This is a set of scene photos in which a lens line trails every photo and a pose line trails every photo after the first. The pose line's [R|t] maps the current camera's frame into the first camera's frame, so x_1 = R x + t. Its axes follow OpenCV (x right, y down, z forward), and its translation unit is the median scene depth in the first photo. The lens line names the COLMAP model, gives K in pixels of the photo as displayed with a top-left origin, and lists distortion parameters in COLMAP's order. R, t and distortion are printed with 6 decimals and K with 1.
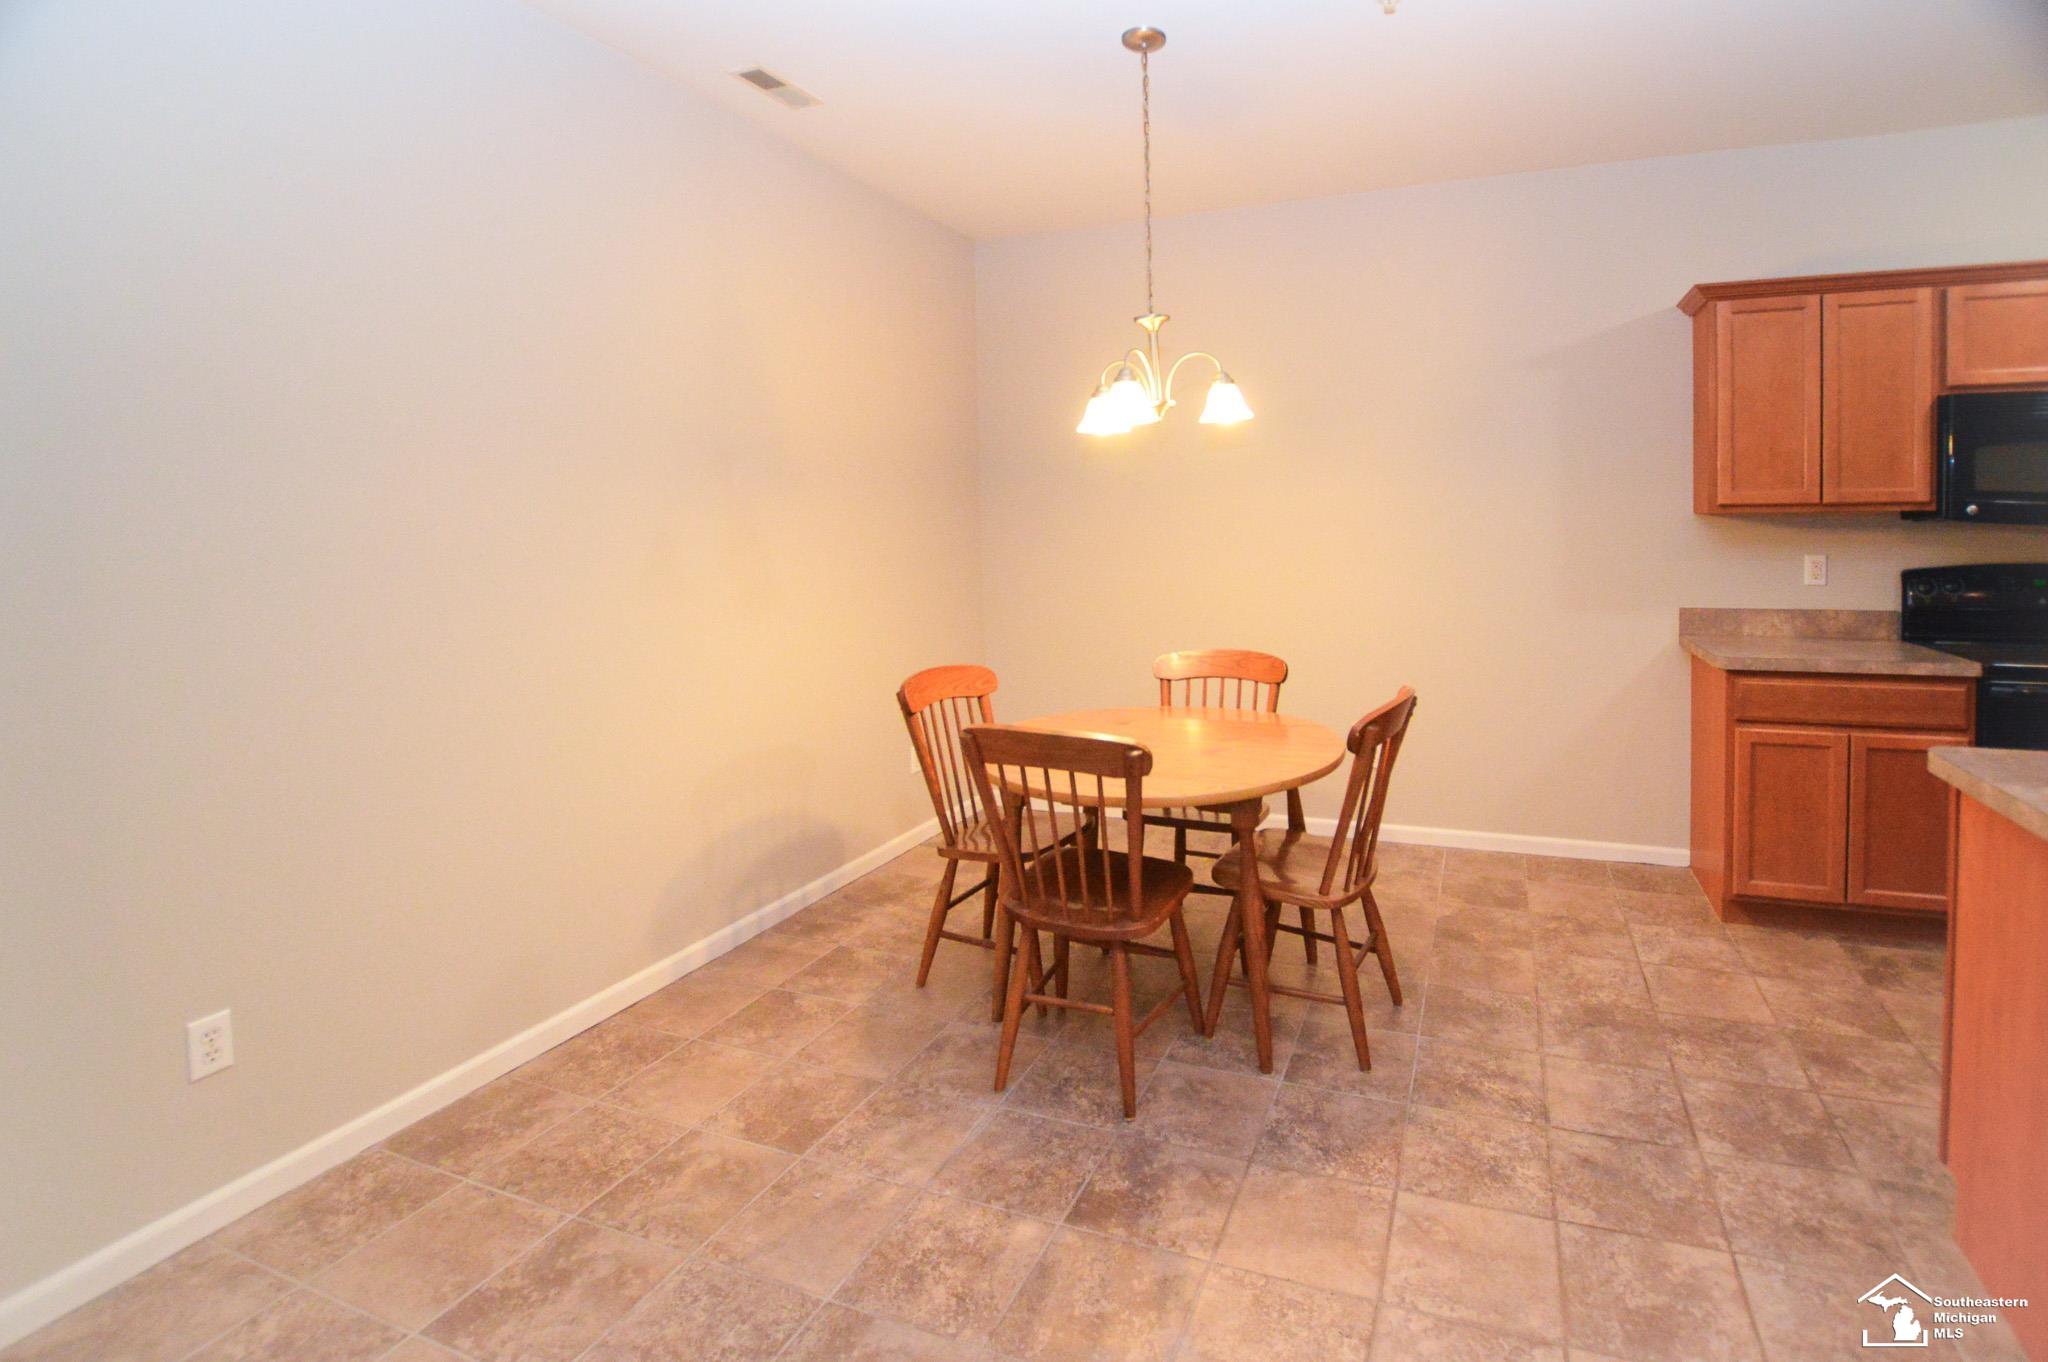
lens RADIAL K [[969.7, 0, 1168.2], [0, 969.7, 555.3], [0, 0, 1]] dist [-0.038293, 0.000474]
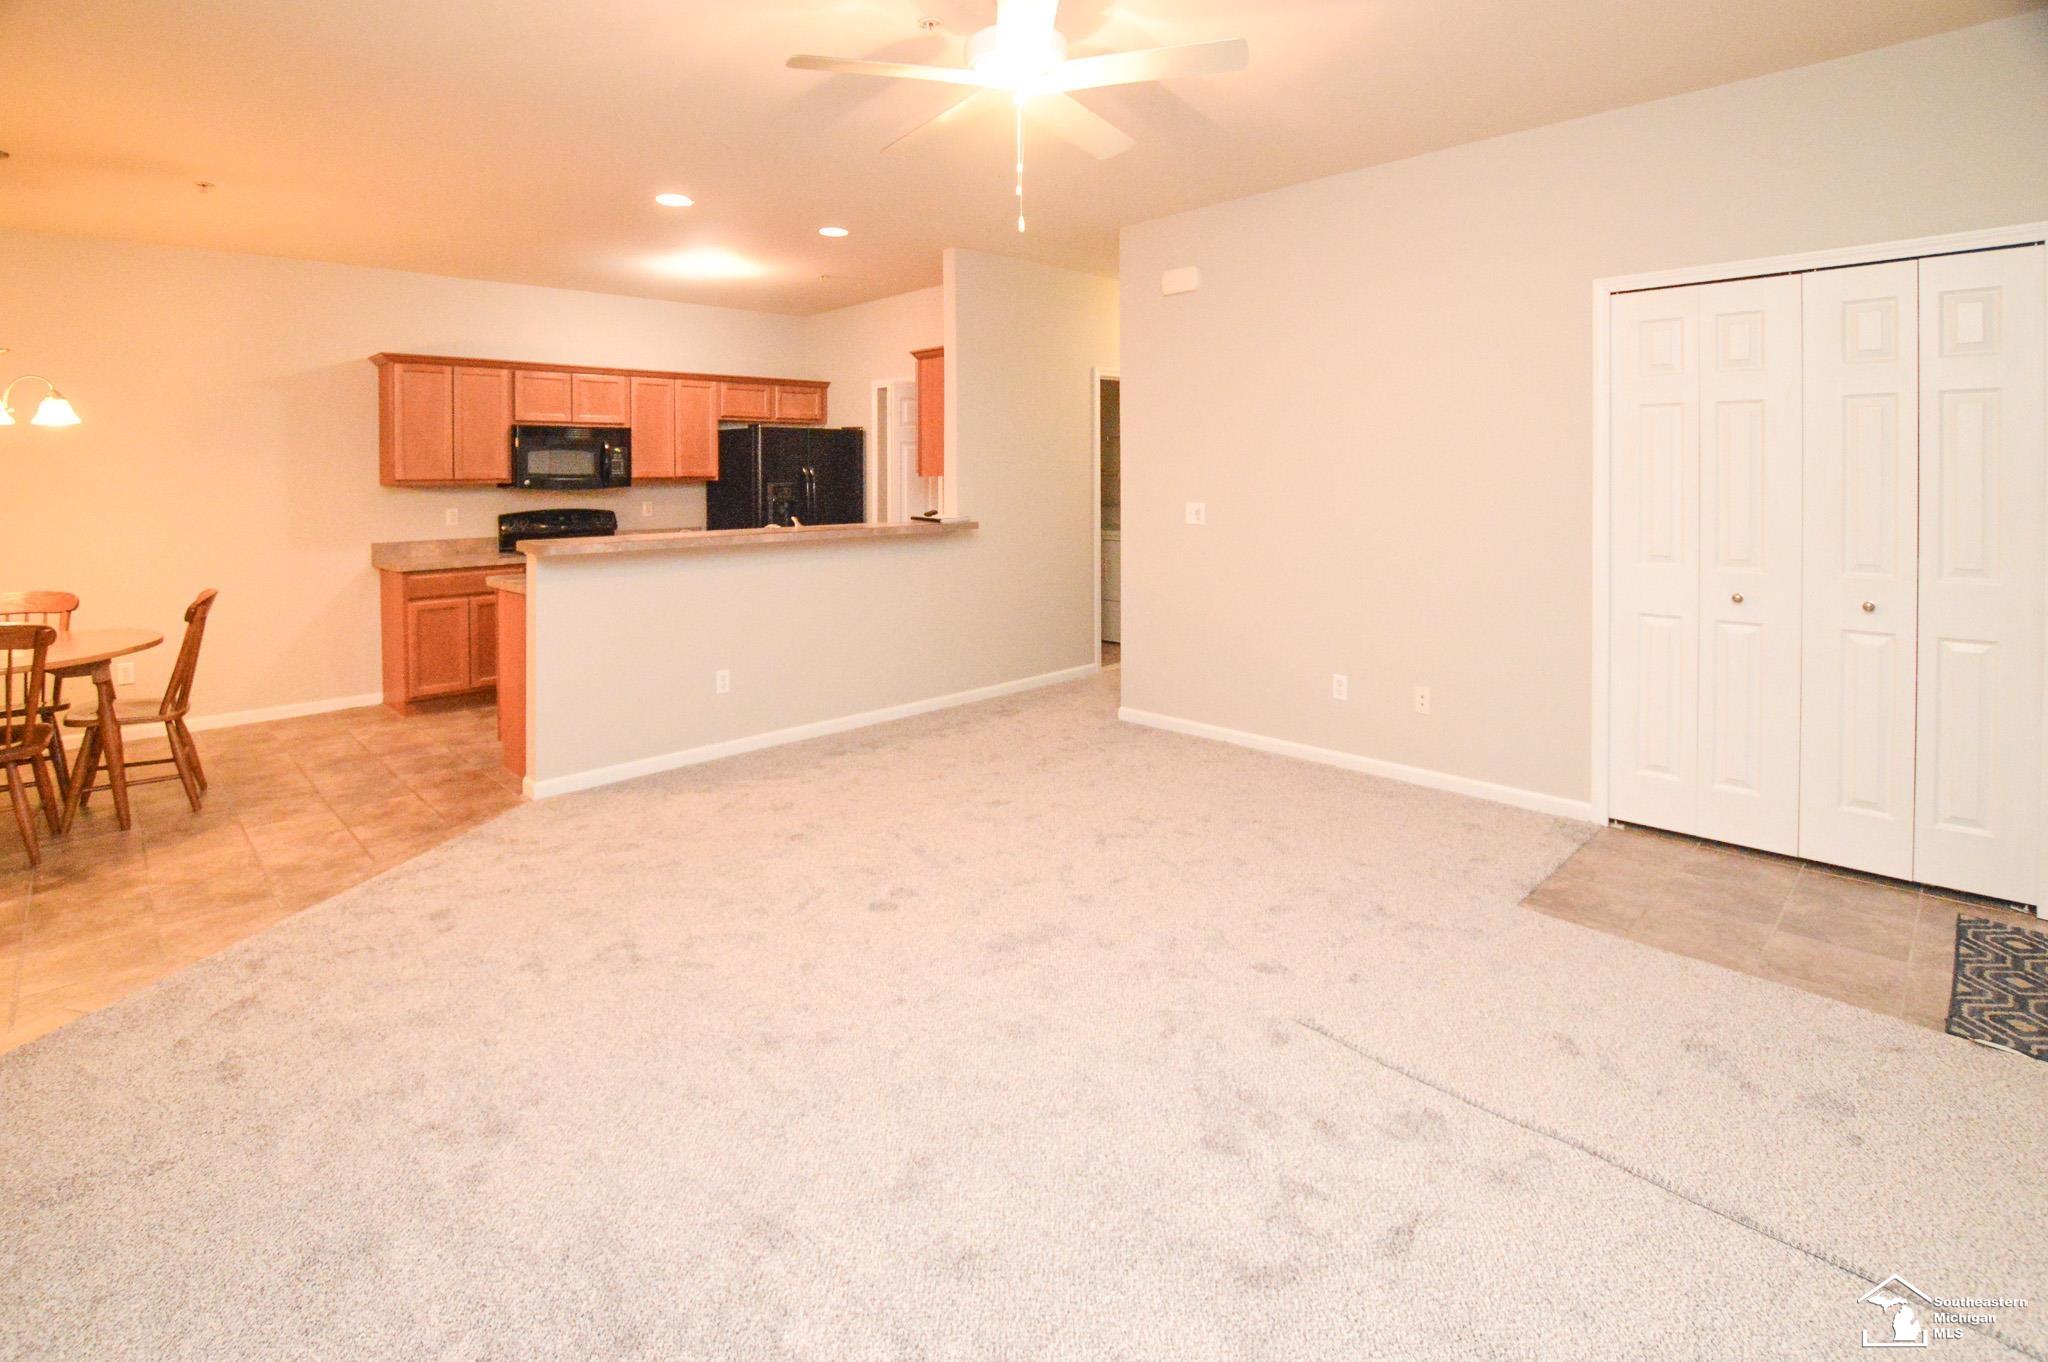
lens RADIAL K [[958.3, 0, 1008.9], [0, 958.3, 462.5], [0, 0, 1]] dist [-0.026703, -0.000169]
pose [[0.457004, 0.017538, 0.889292, -0.514716], [0.043654, 0.998159, -0.042118, 0.041300], [-0.888393, 0.058069, 0.455397, -0.890731]]
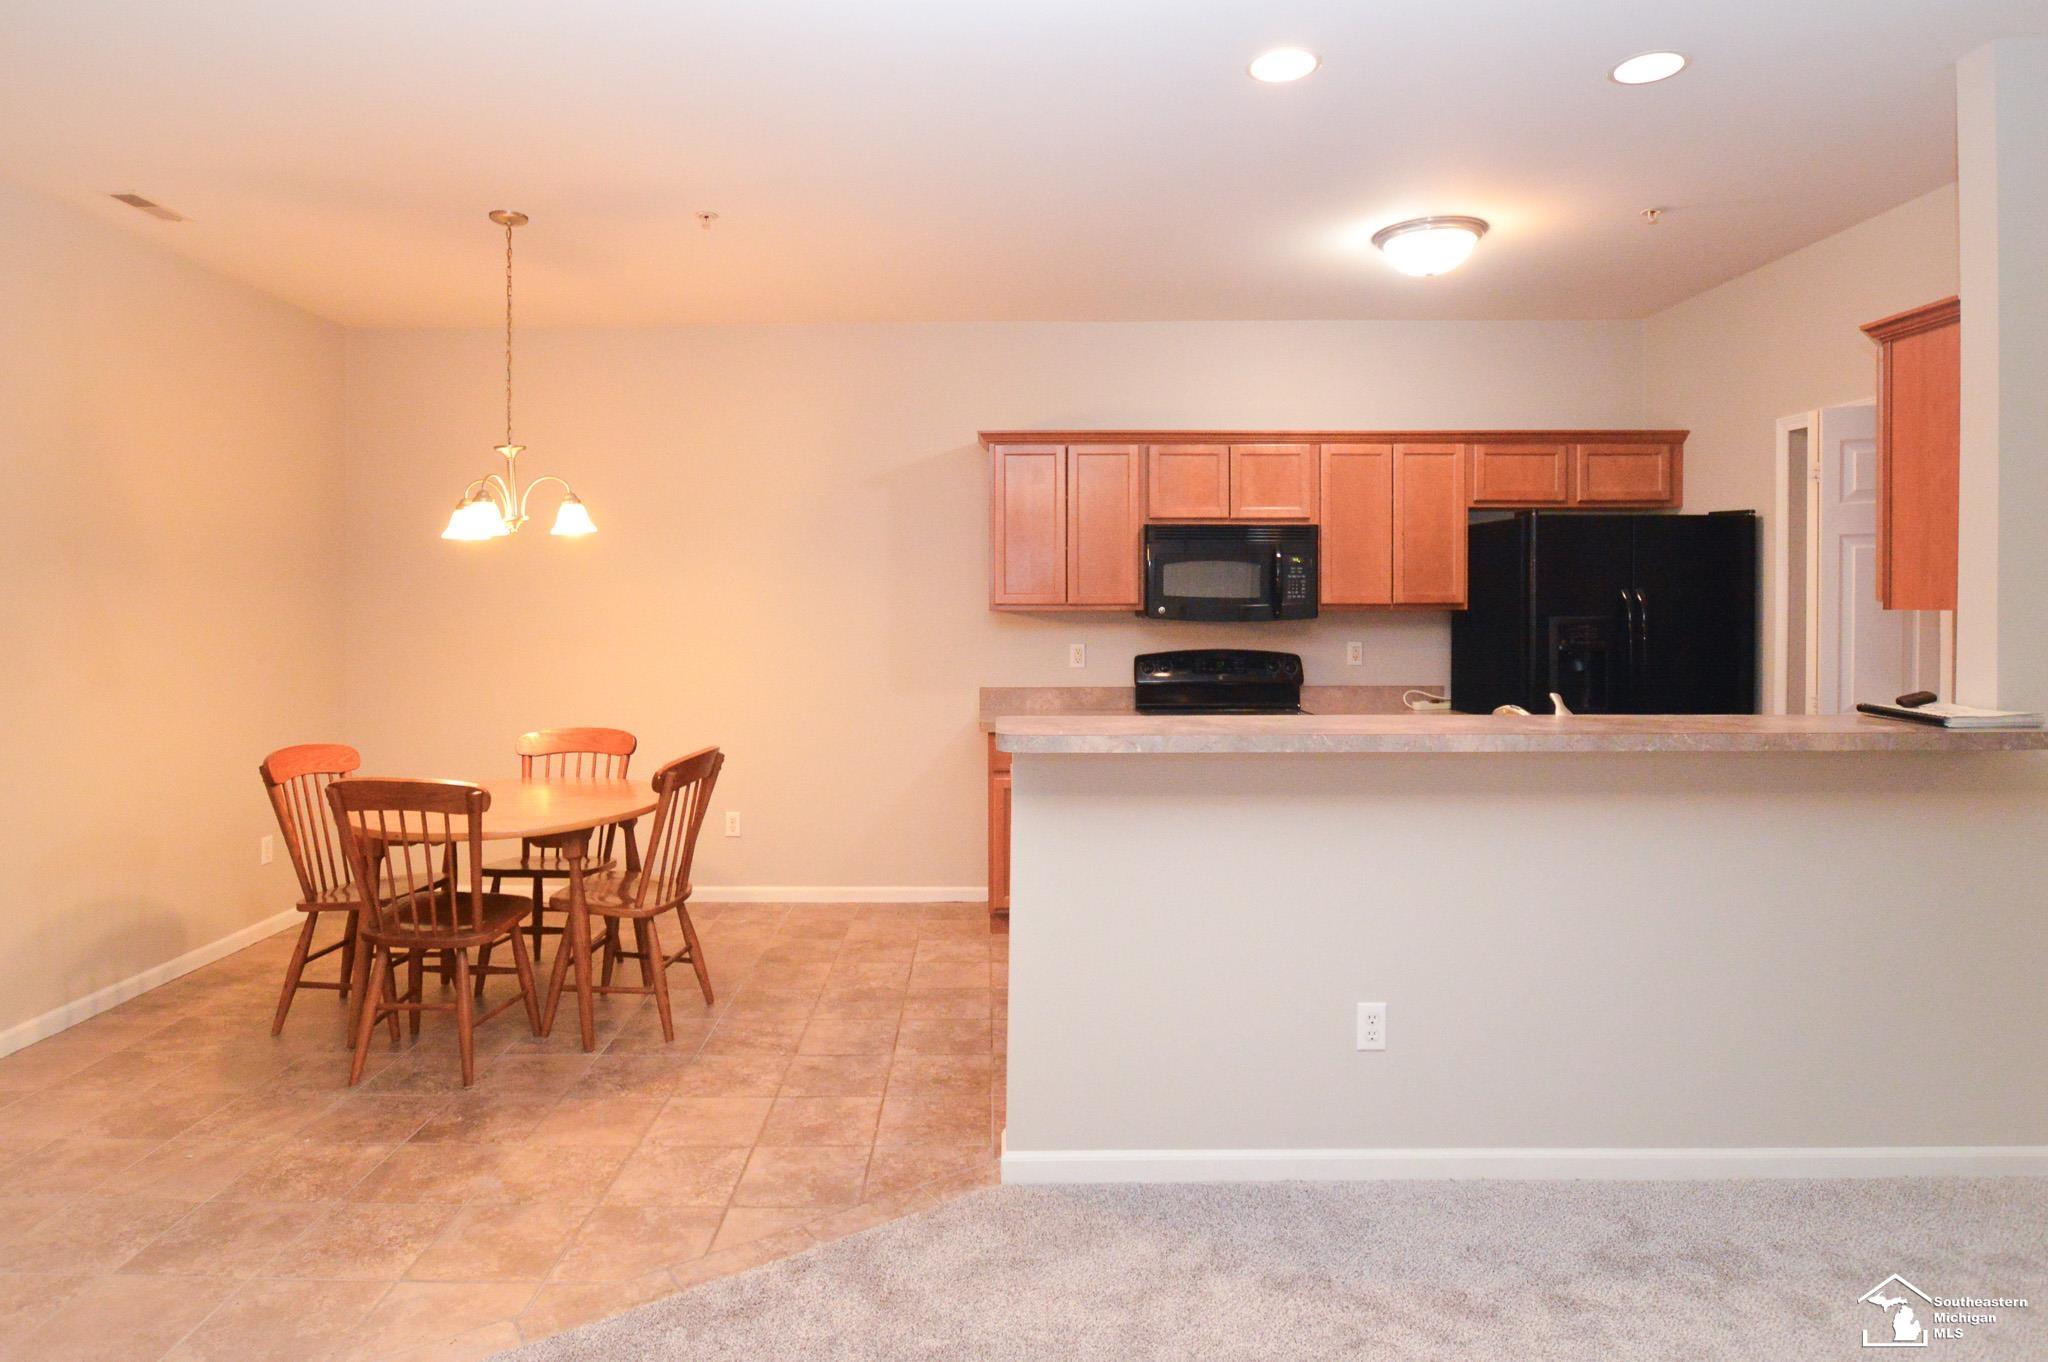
lens RADIAL K [[1158.6, 0, 992.6], [0, 1158.6, 584.8], [0, 0, 1]] dist [-0.024977, 0.002430]
pose [[0.946901, 0.015660, 0.321143, 0.090285], [0.002912, 0.998354, -0.057272, 0.010821], [-0.321511, 0.055166, 0.945298, -0.525693]]
